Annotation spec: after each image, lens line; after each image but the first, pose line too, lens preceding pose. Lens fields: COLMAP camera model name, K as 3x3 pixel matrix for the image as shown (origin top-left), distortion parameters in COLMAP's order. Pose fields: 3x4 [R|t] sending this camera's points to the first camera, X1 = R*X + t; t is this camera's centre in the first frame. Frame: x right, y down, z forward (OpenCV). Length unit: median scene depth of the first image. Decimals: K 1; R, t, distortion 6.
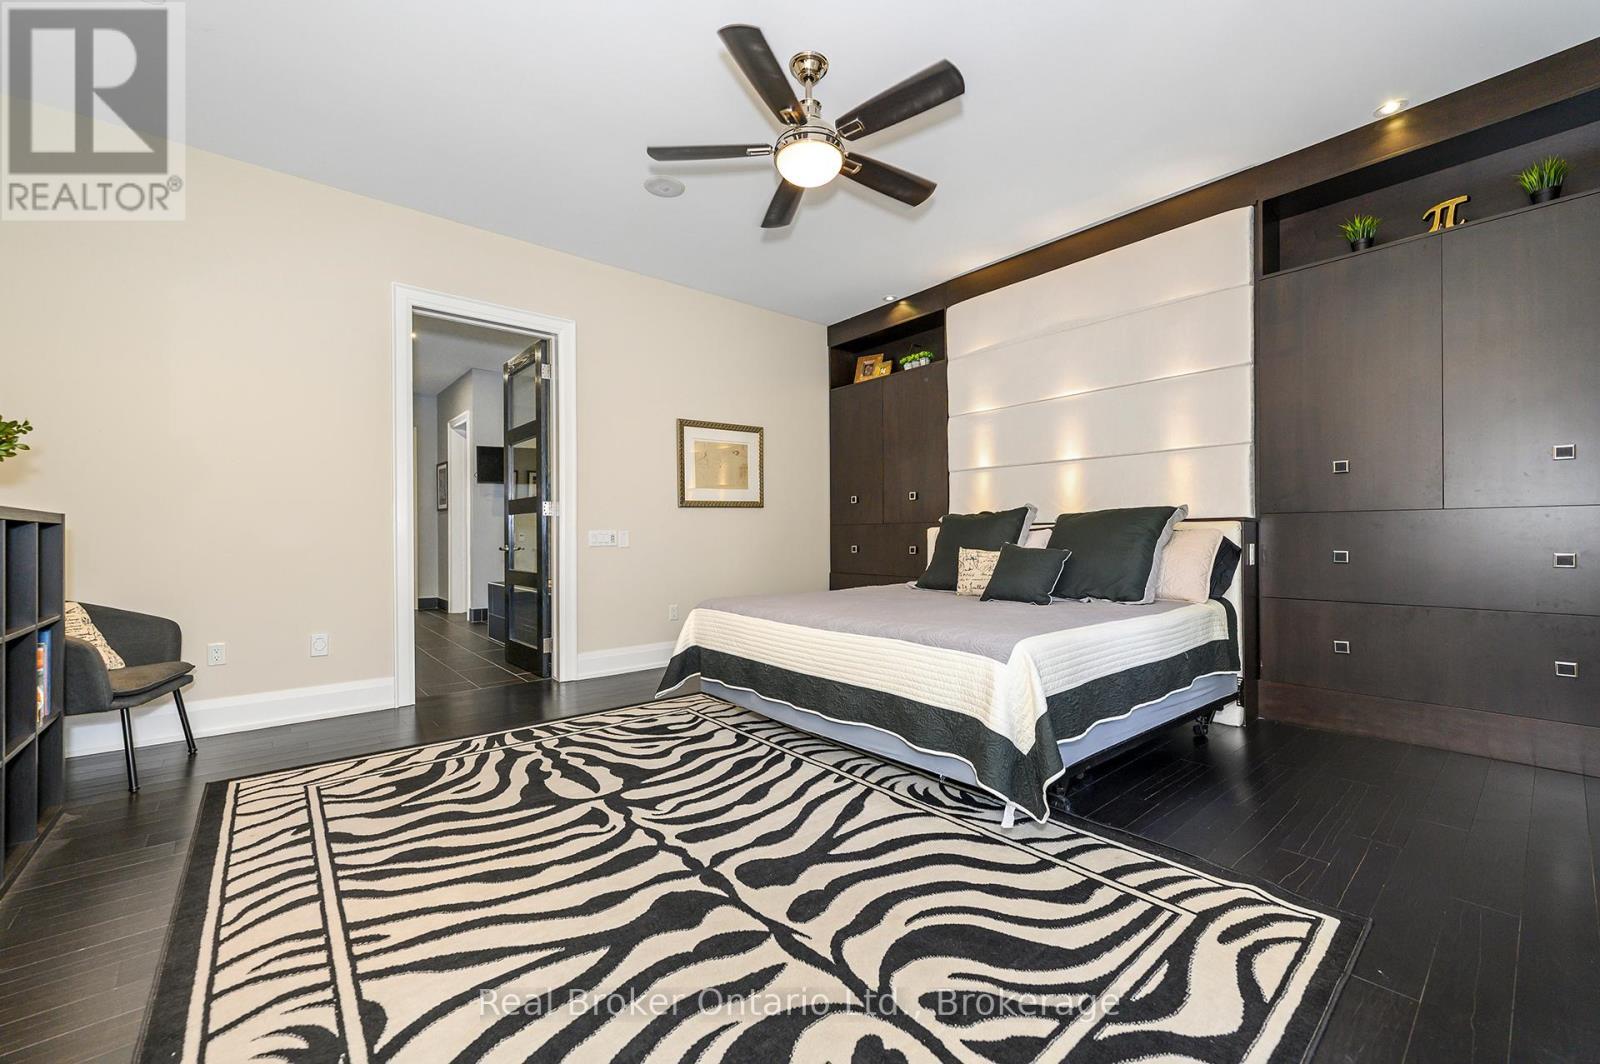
lens RADIAL K [[660.7, 0, 813.2], [0, 660.7, 531.5], [0, 0, 1]] dist [0.004483, 0.000925]
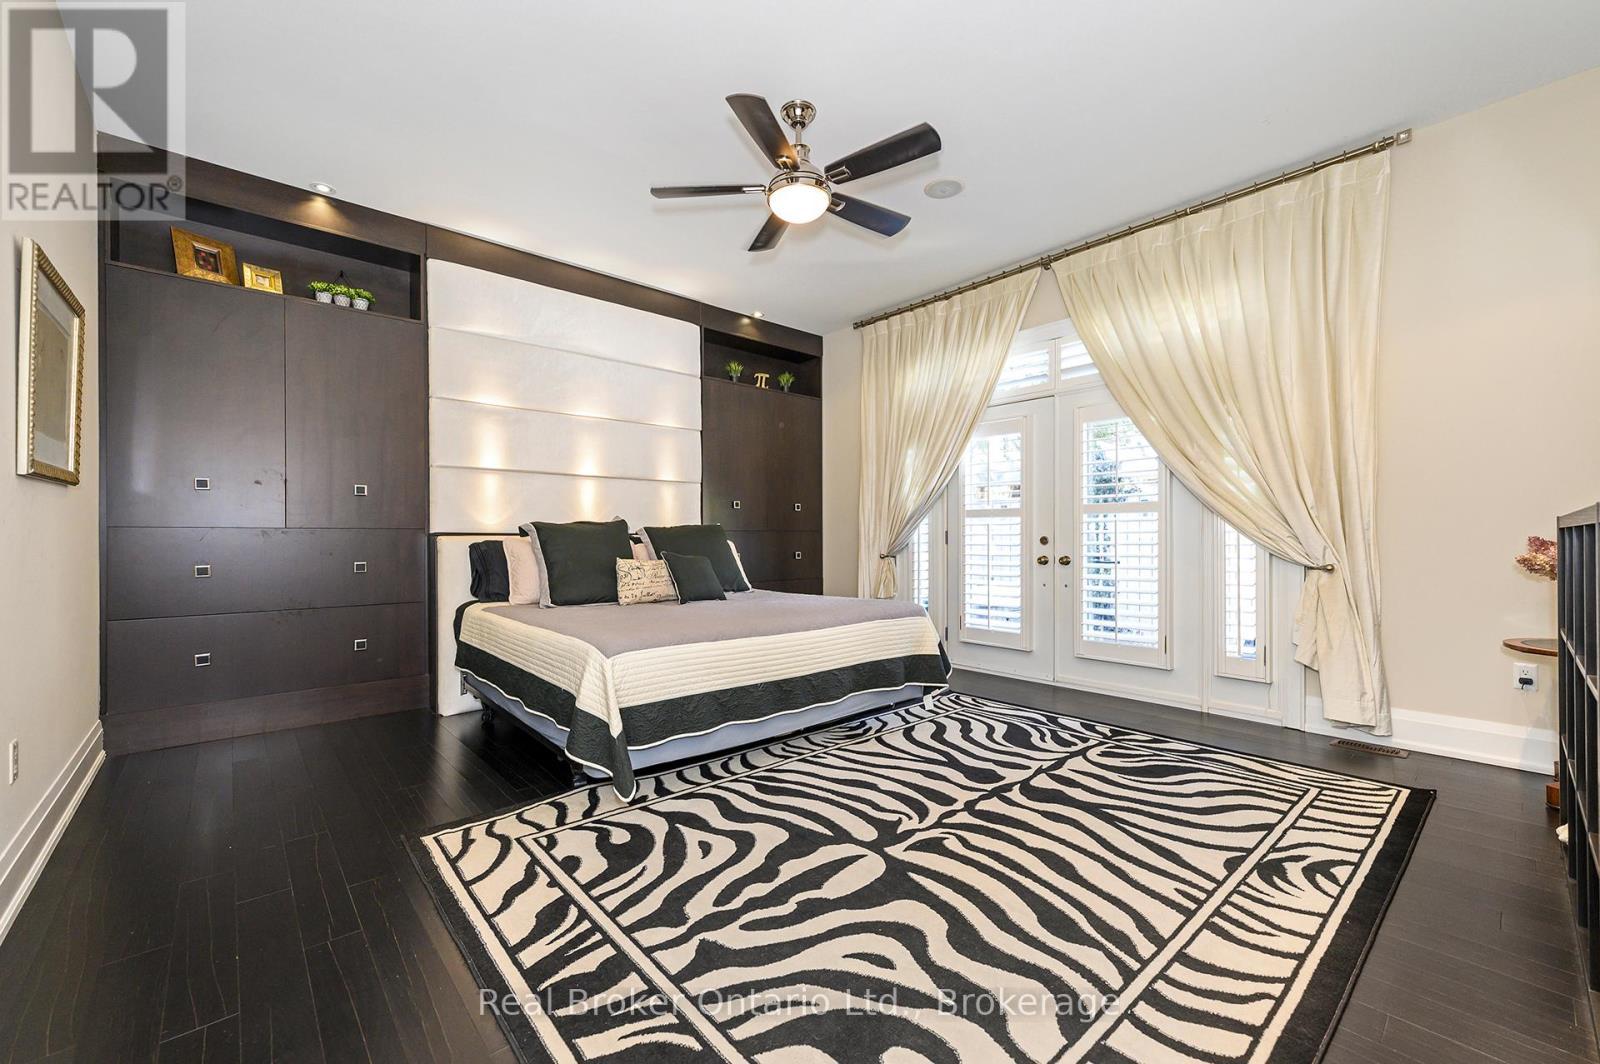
lens RADIAL K [[660.7, 0, 814.6], [0, 660.7, 535.5], [0, 0, 1]] dist [0.004483, 0.000925]
pose [[-0.049676, 0.009301, 0.998722, -1.235183], [-0.003476, 0.999949, -0.009485, -0.002204], [-0.998759, -0.003942, -0.049641, 1.174910]]
